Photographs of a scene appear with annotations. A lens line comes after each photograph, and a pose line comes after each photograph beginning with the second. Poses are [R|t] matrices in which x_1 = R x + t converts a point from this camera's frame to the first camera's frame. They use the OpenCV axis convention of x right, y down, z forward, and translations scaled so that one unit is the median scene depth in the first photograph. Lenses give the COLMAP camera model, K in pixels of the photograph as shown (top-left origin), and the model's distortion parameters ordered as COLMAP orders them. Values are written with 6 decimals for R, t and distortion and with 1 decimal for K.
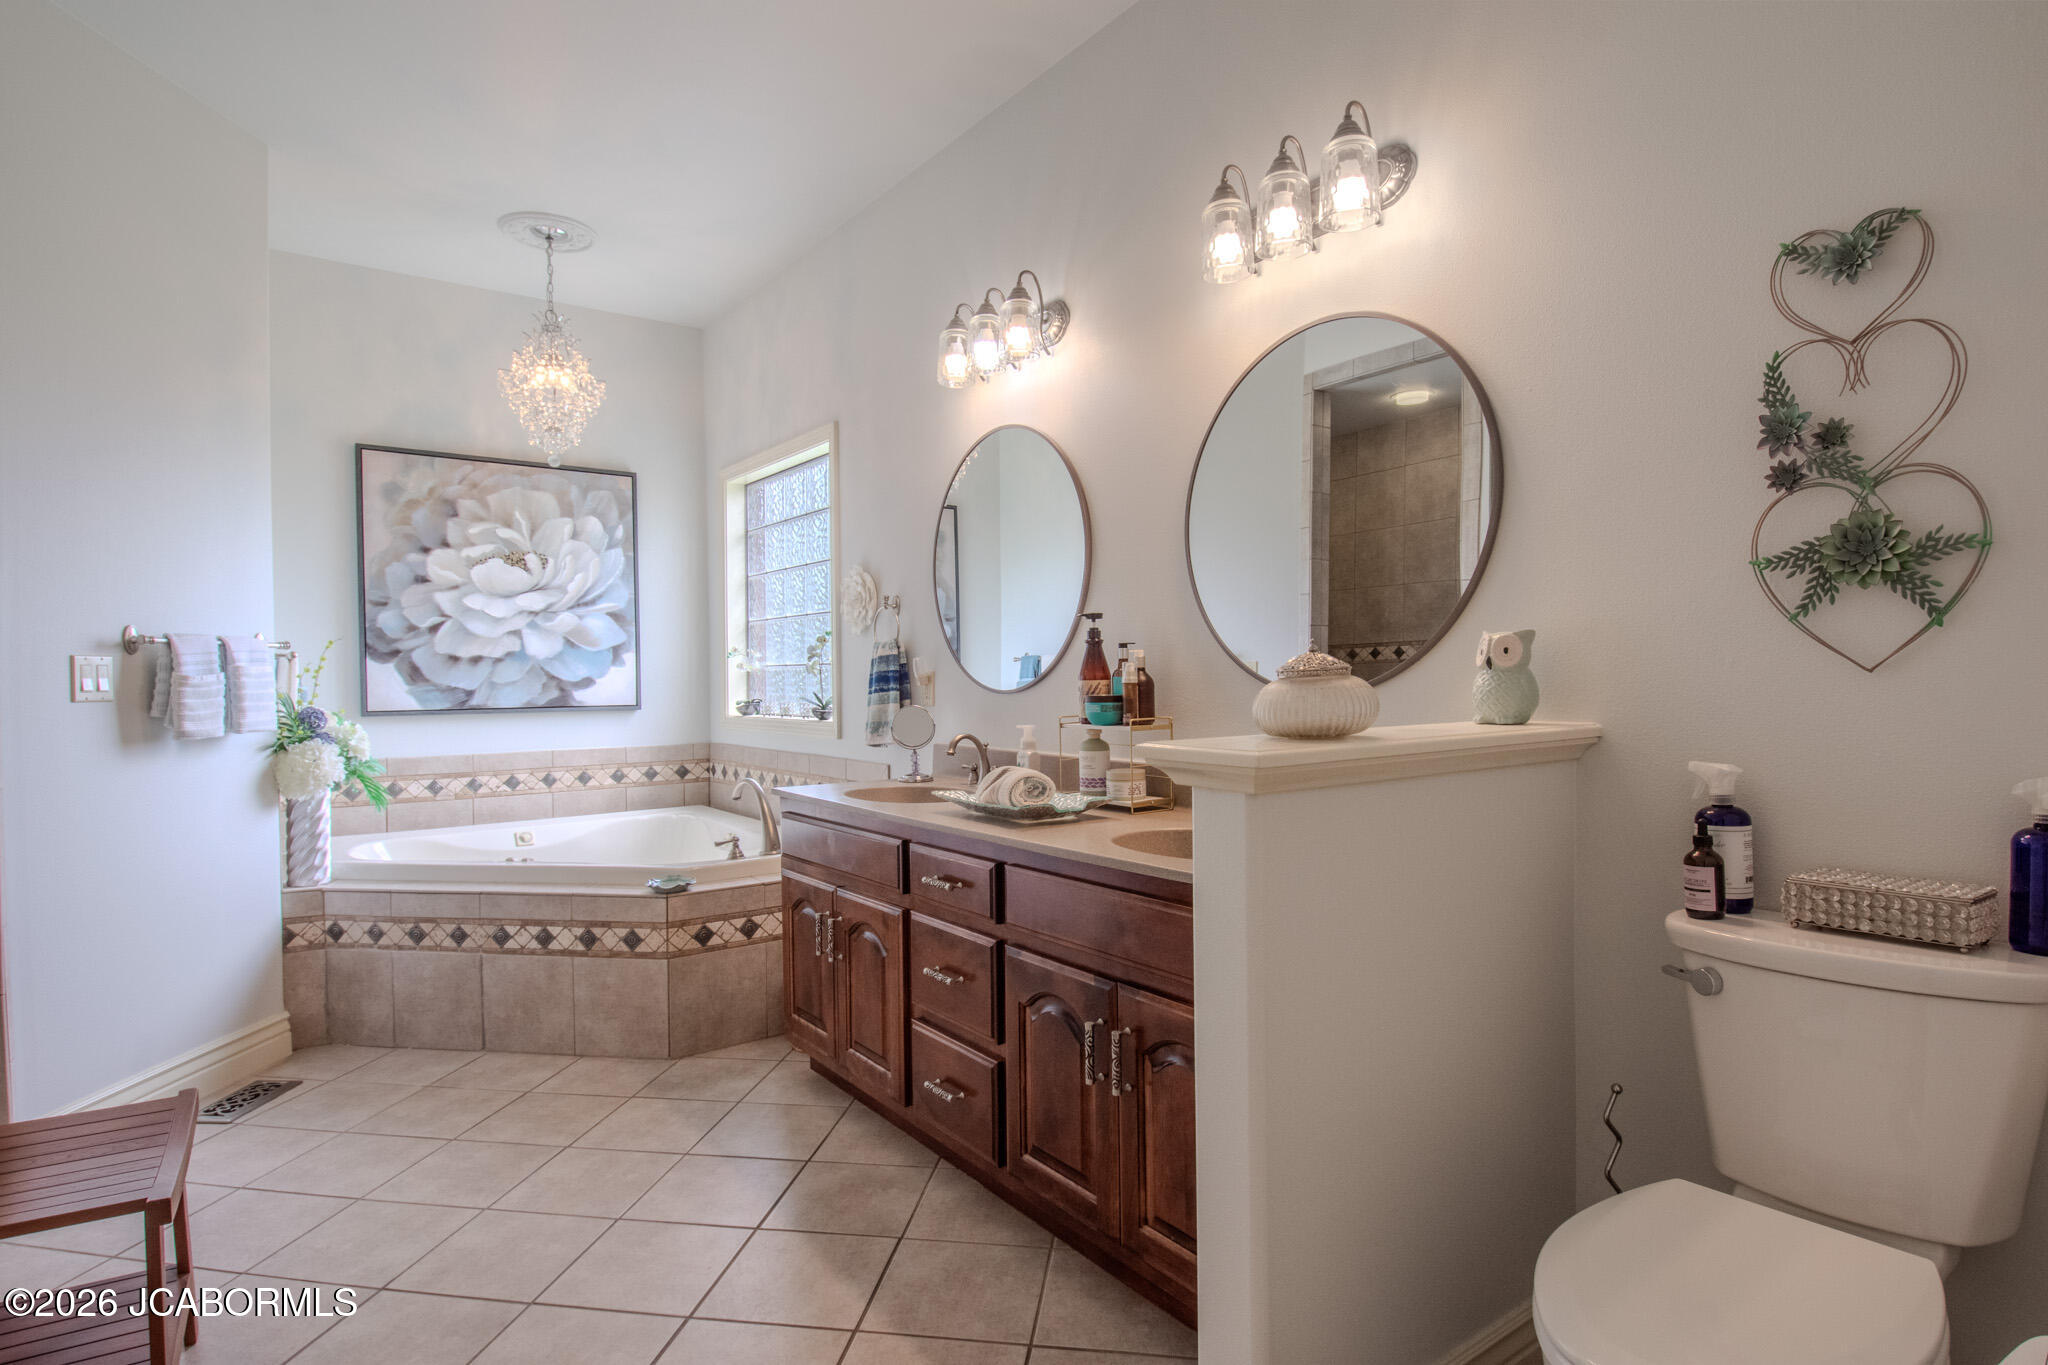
lens RADIAL K [[1056.6, 0, 1024.0], [0, 1056.6, 682.5], [0, 0, 1]] dist [0.046187, -0.054737]
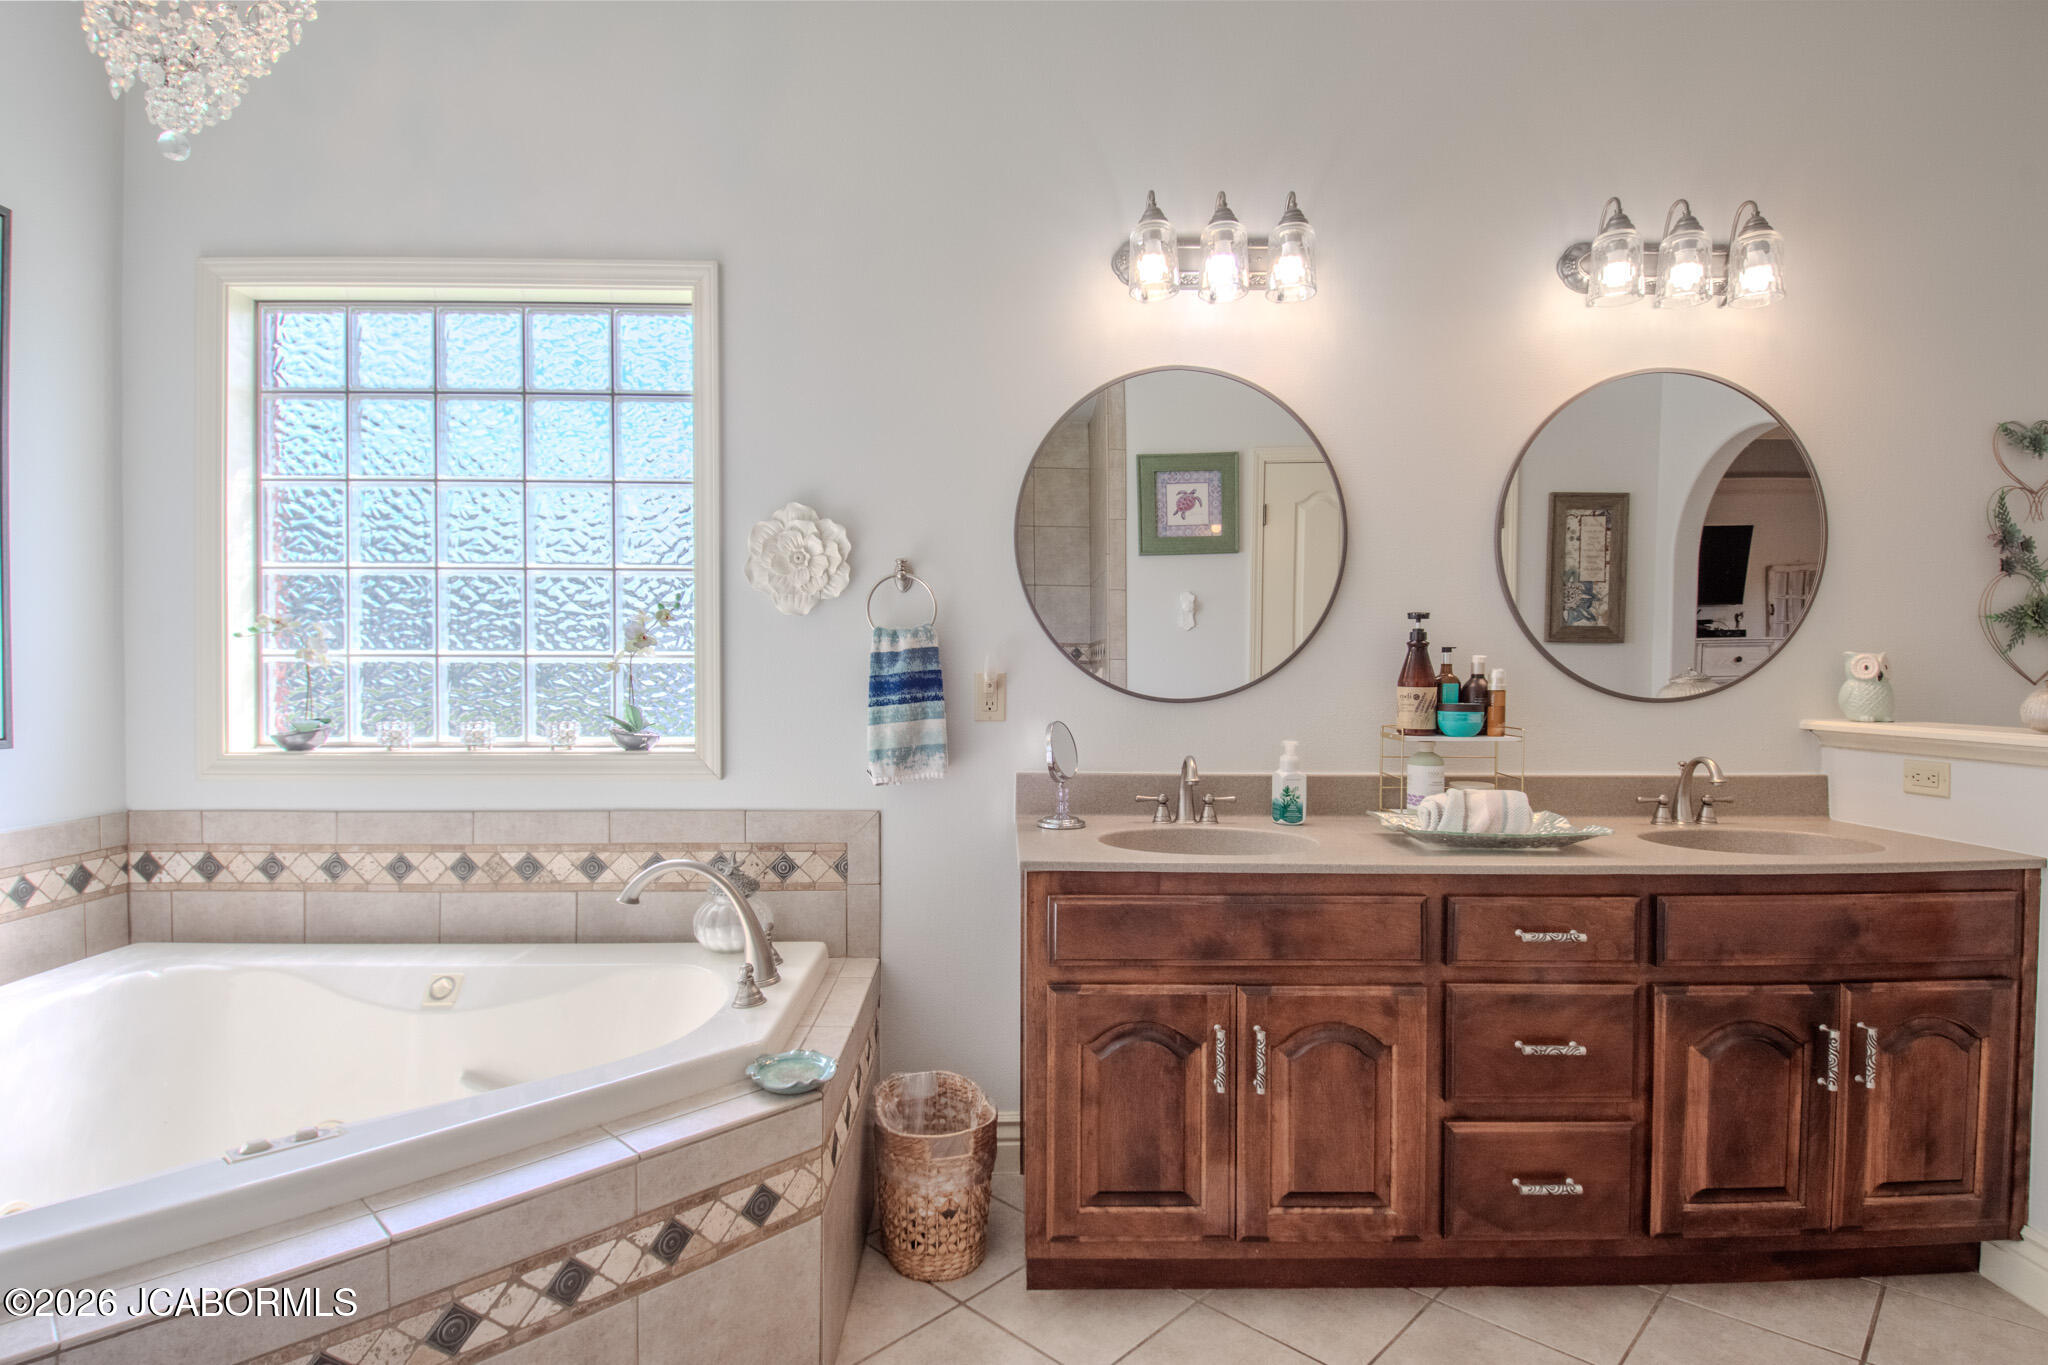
lens RADIAL K [[1056.6, 0, 1024.0], [0, 1056.6, 682.5], [0, 0, 1]] dist [0.046187, -0.054737]
pose [[0.580766, 0.003580, 0.814062, -0.699480], [-0.002971, 0.999993, -0.002278, -0.002450], [-0.814065, -0.001096, 0.580773, 0.604213]]
